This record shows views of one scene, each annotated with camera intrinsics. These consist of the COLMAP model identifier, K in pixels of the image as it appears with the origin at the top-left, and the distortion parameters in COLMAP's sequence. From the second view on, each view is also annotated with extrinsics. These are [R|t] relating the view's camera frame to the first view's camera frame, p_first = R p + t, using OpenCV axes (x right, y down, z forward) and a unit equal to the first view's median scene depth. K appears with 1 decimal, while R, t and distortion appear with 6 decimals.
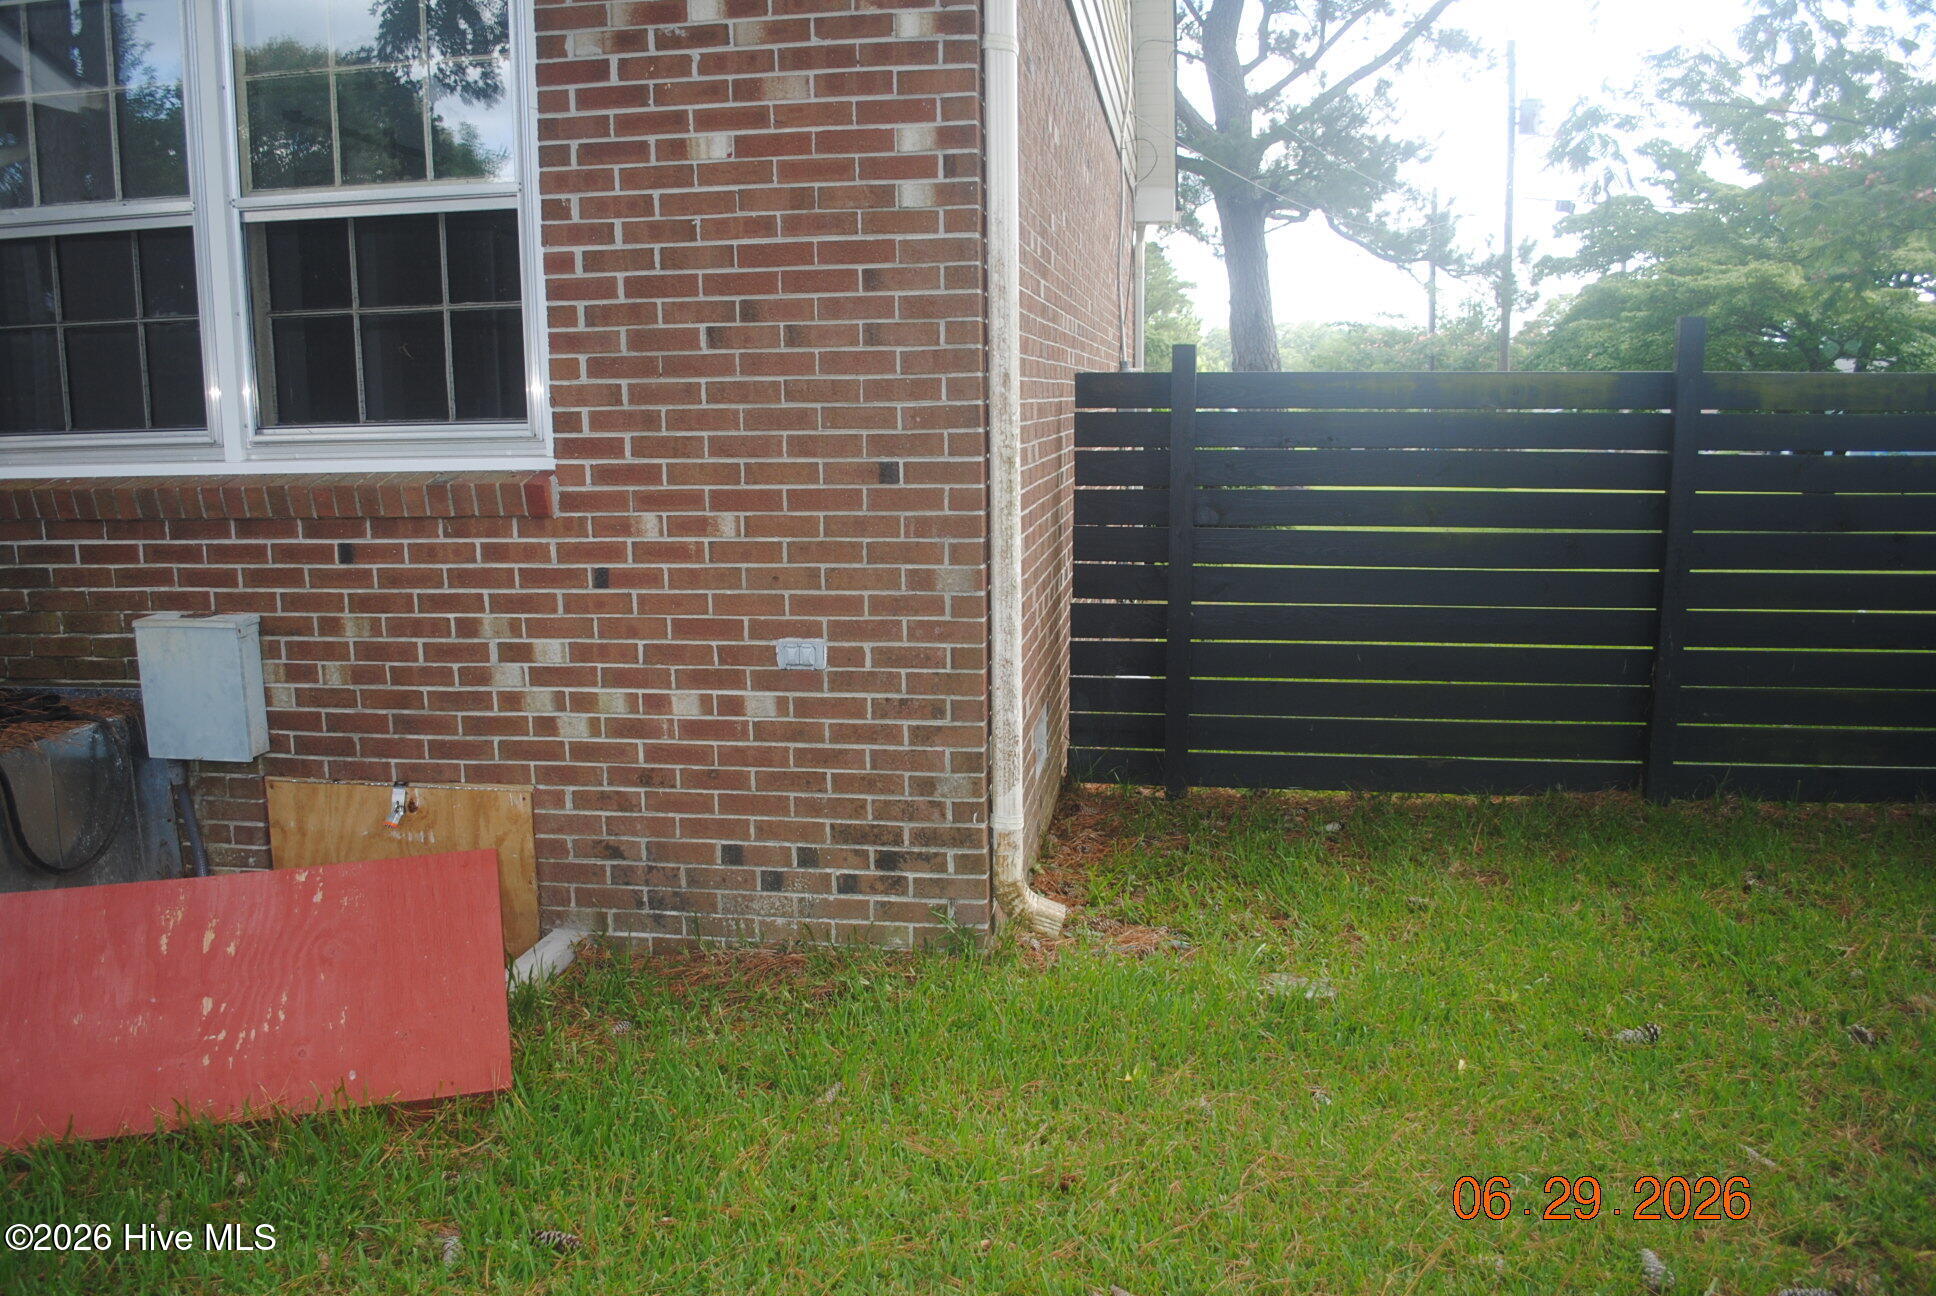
lens RADIAL K [[1458.2, 0, 968.0], [0, 1458.2, 648.0], [0, 0, 1]] dist [-0.094405, 0.002495]
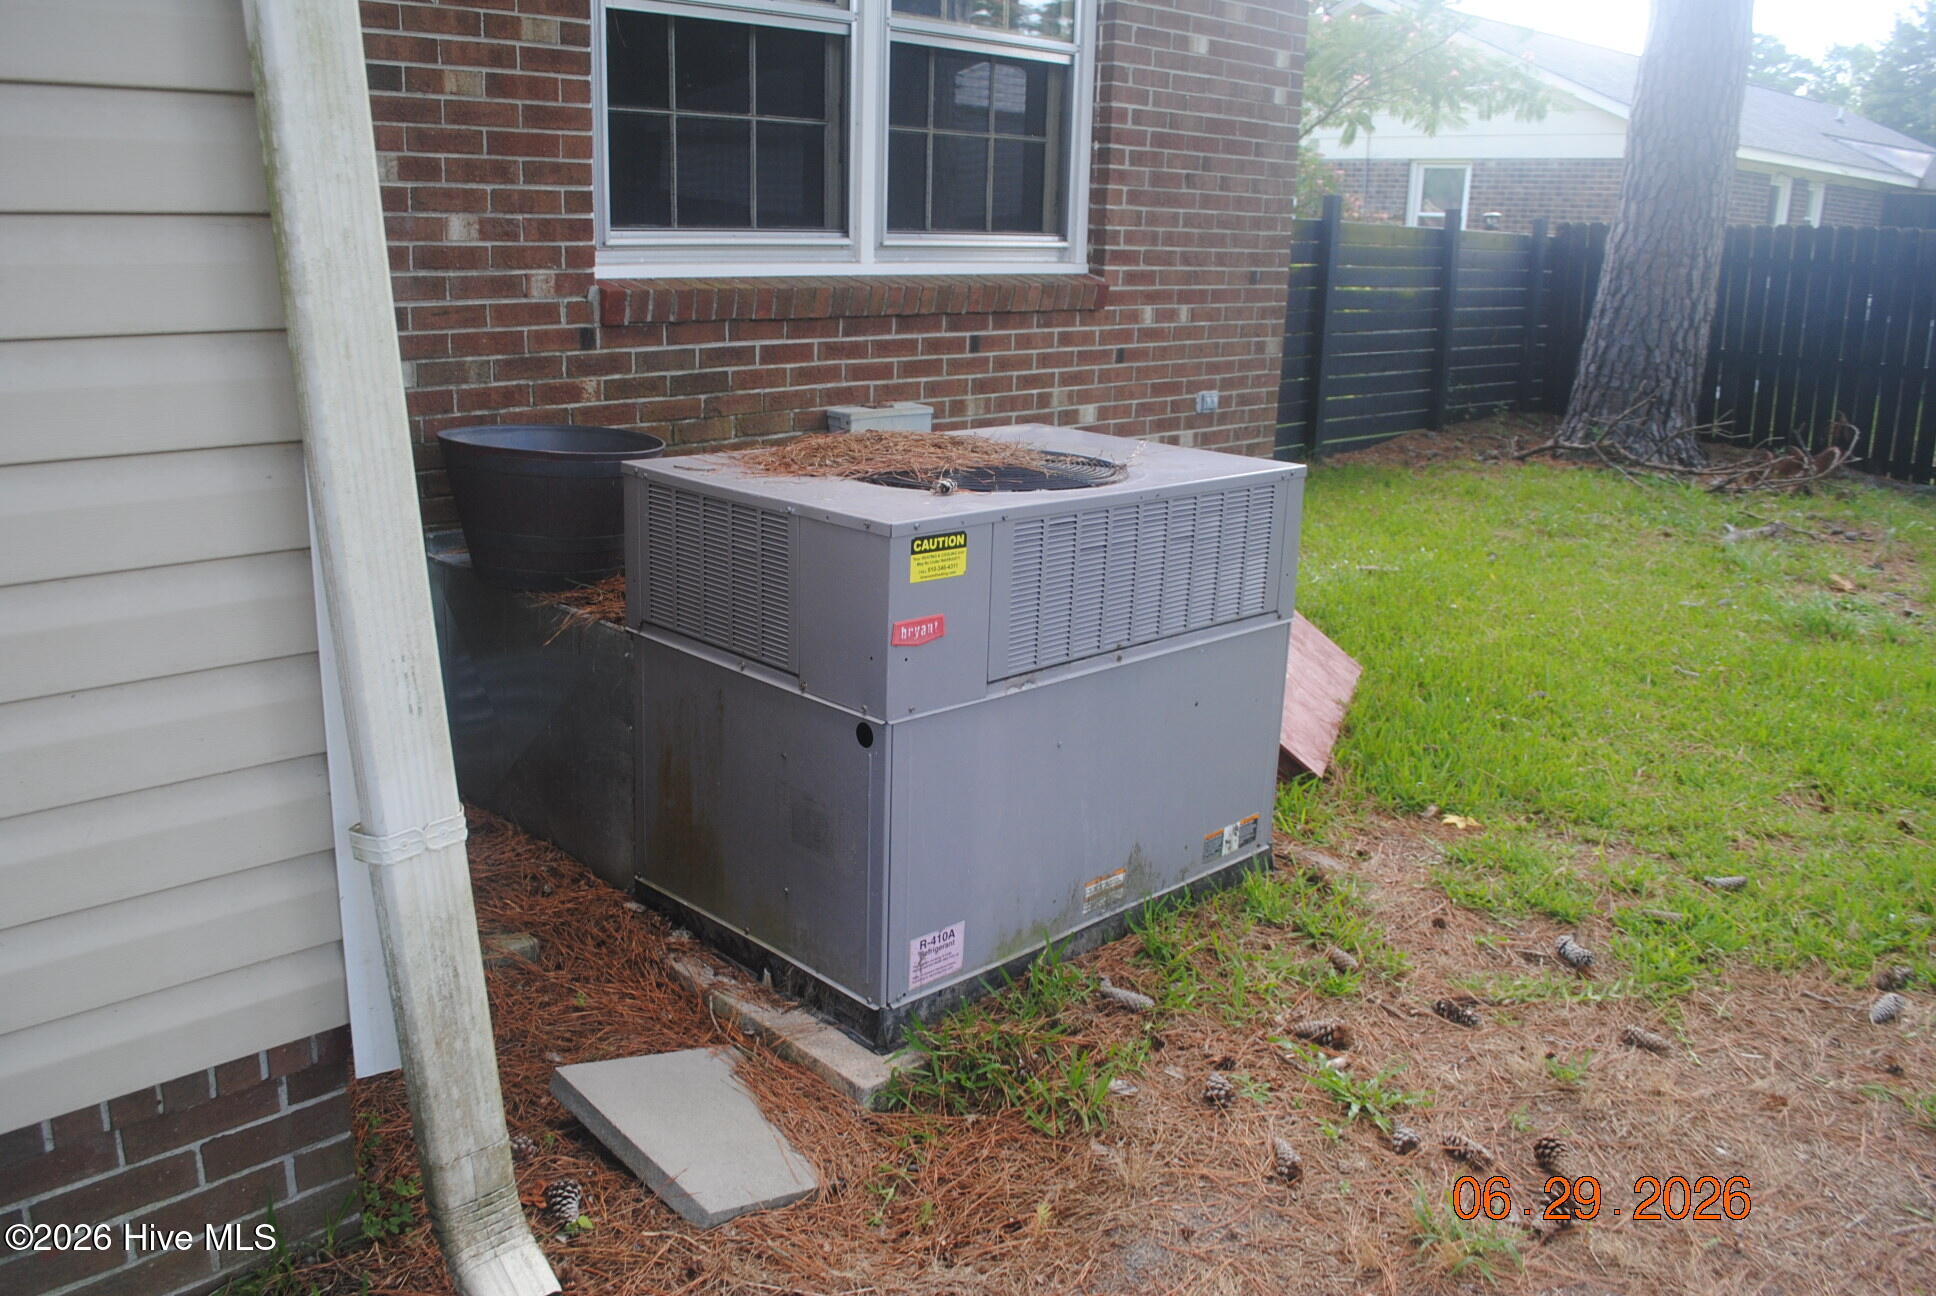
lens RADIAL K [[1532.9, 0, 968.0], [0, 1532.9, 648.0], [0, 0, 1]] dist [-0.076409, 0.011402]
pose [[0.613288, -0.187186, 0.767359, -1.440044], [0.100347, 0.982106, 0.159371, -0.021013], [-0.783459, -0.020739, 0.621097, 0.213964]]
